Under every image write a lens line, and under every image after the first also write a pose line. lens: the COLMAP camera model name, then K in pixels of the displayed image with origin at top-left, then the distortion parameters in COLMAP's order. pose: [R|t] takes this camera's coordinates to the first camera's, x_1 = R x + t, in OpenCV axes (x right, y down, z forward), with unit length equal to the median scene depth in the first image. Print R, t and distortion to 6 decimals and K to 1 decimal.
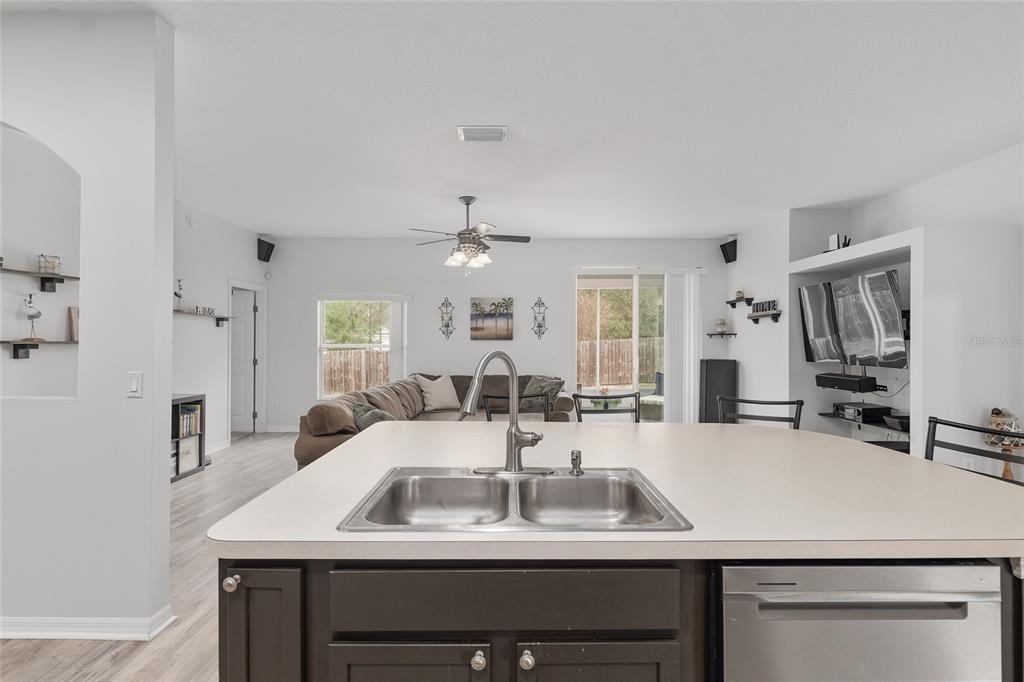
lens RADIAL K [[494.2, 0, 512.3], [0, 494.2, 338.3], [0, 0, 1]] dist [0.010733, -0.001628]
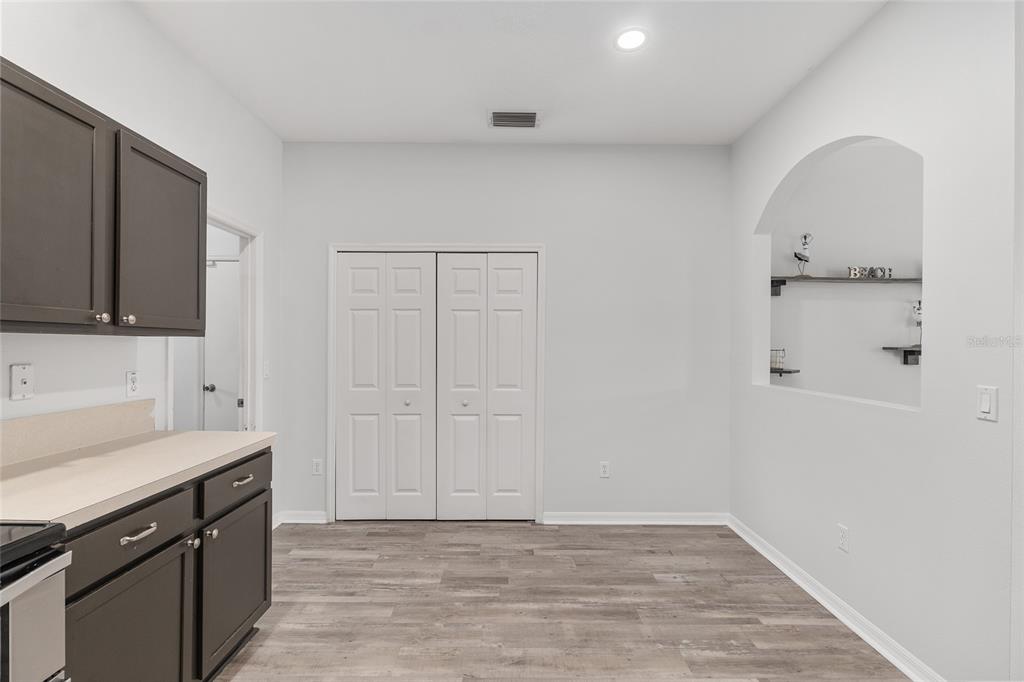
lens RADIAL K [[466.9, 0, 508.5], [0, 466.9, 344.5], [0, 0, 1]] dist [-0.008482, -0.000336]
pose [[0.003856, -0.004948, -0.999980, -0.020788], [-0.002943, 0.999983, -0.004960, 0.003368], [0.999988, 0.002962, 0.003841, 0.092773]]
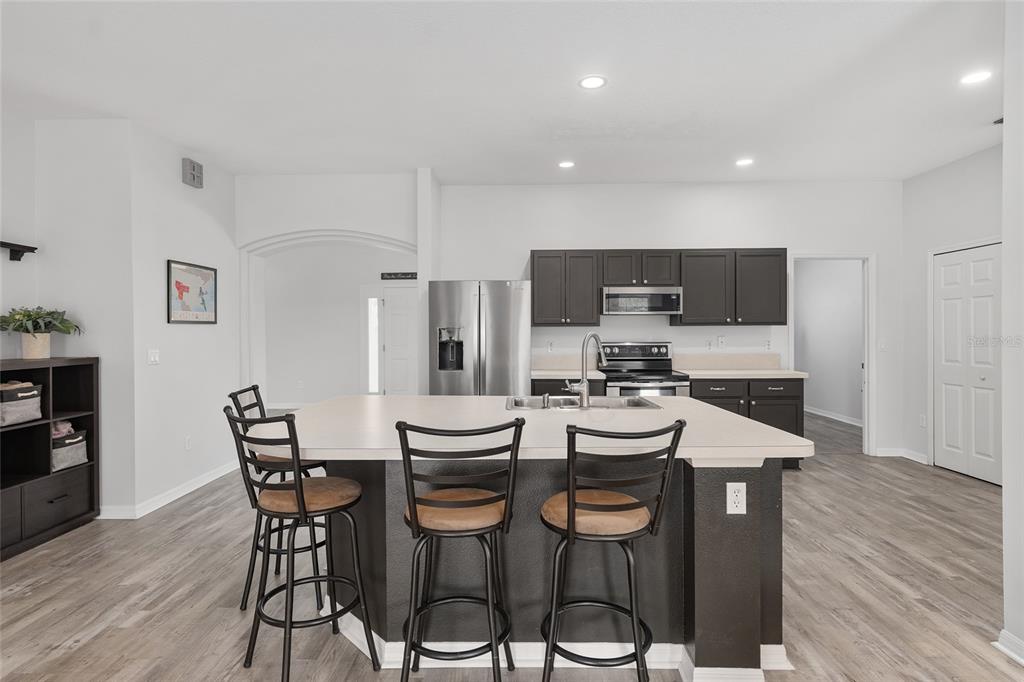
lens RADIAL K [[523.0, 0, 507.9], [0, 523.0, 335.9], [0, 0, 1]] dist [0.000064, -0.002763]
pose [[-0.999796, 0.001691, 0.020131, 0.052463], [0.001873, 0.999957, 0.009042, 0.004981], [-0.020115, 0.009078, -0.999756, 0.667039]]
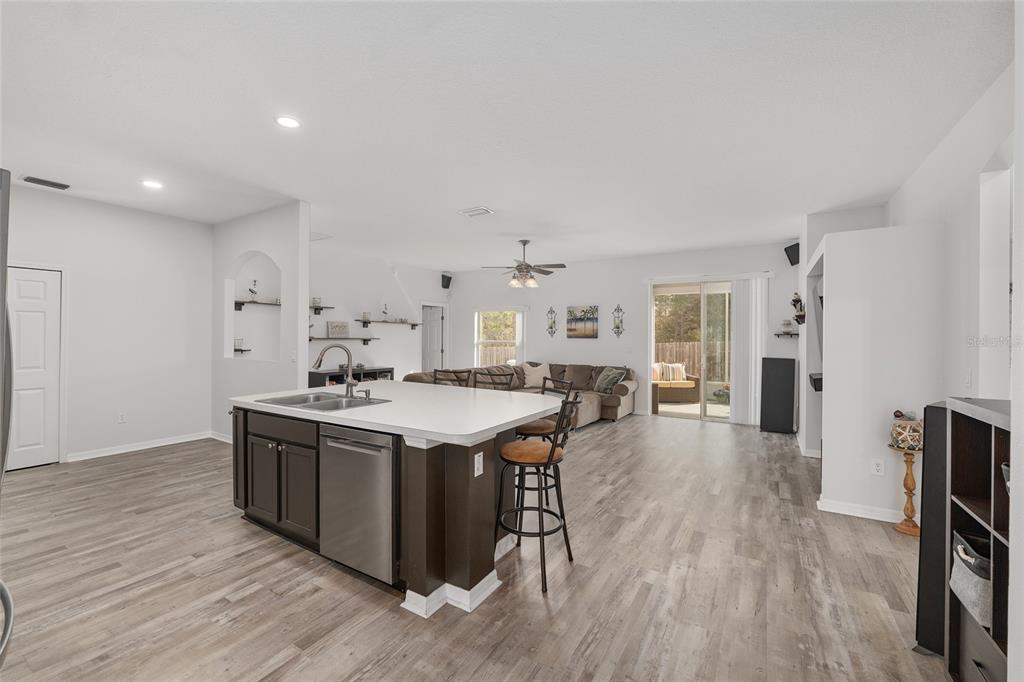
lens RADIAL K [[424.0, 0, 508.1], [0, 424.0, 335.8], [0, 0, 1]] dist [-0.012208, -0.000023]
pose [[0.853602, 0.003508, -0.520913, 0.405119], [-0.003209, 0.999994, 0.001477, -0.004379], [0.520915, 0.000411, 0.853608, -0.069185]]
